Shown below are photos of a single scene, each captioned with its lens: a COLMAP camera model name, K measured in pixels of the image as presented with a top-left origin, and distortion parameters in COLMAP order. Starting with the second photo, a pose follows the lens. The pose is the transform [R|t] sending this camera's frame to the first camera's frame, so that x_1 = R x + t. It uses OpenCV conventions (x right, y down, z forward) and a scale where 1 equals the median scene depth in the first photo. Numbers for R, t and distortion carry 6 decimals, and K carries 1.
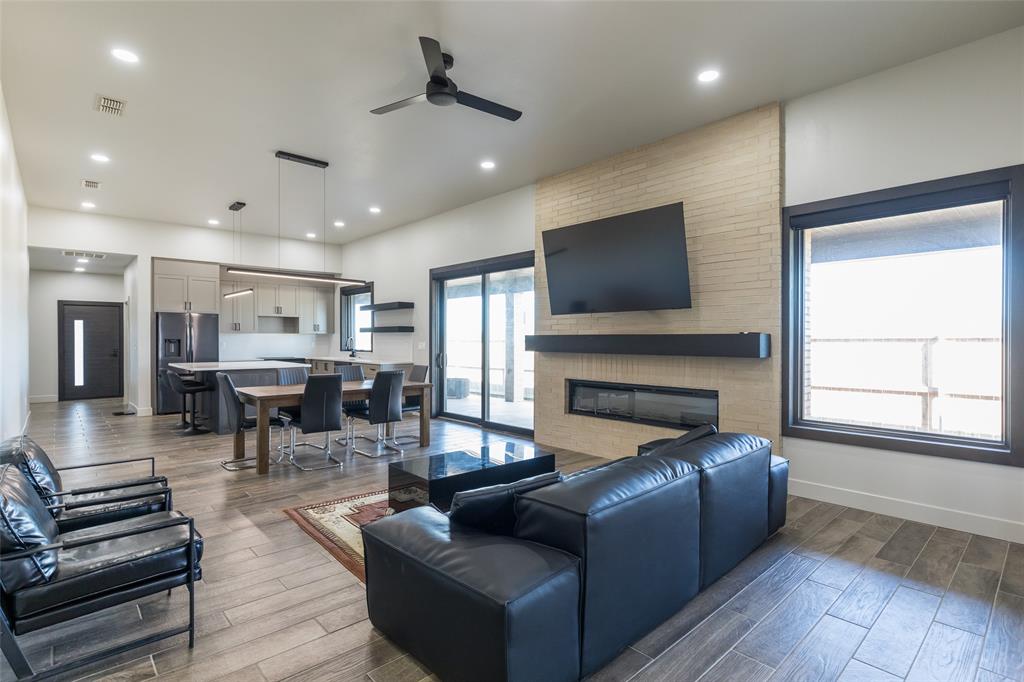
lens RADIAL K [[495.8, 0, 512.0], [0, 495.8, 341.0], [0, 0, 1]] dist [0.001660, 0.000135]
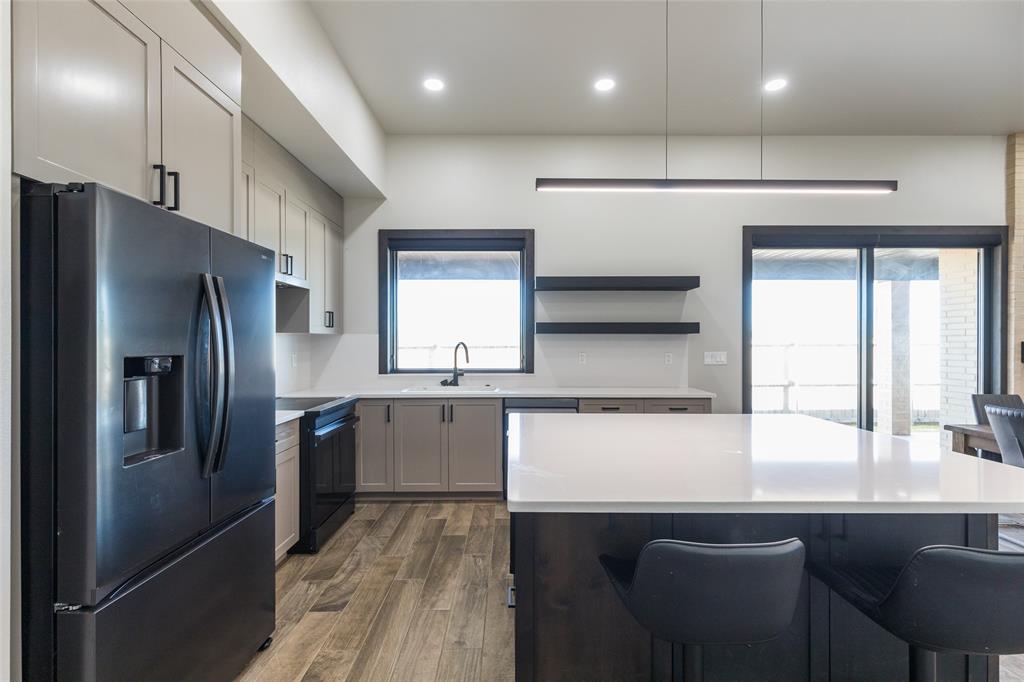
lens RADIAL K [[485.4, 0, 512.0], [0, 485.4, 341.0], [0, 0, 1]] dist [-0.003258, -0.000303]
pose [[0.660191, 0.004261, 0.751085, -0.659204], [0.008409, 0.999879, -0.013064, -0.003144], [-0.751050, 0.014941, 0.660076, 0.706610]]
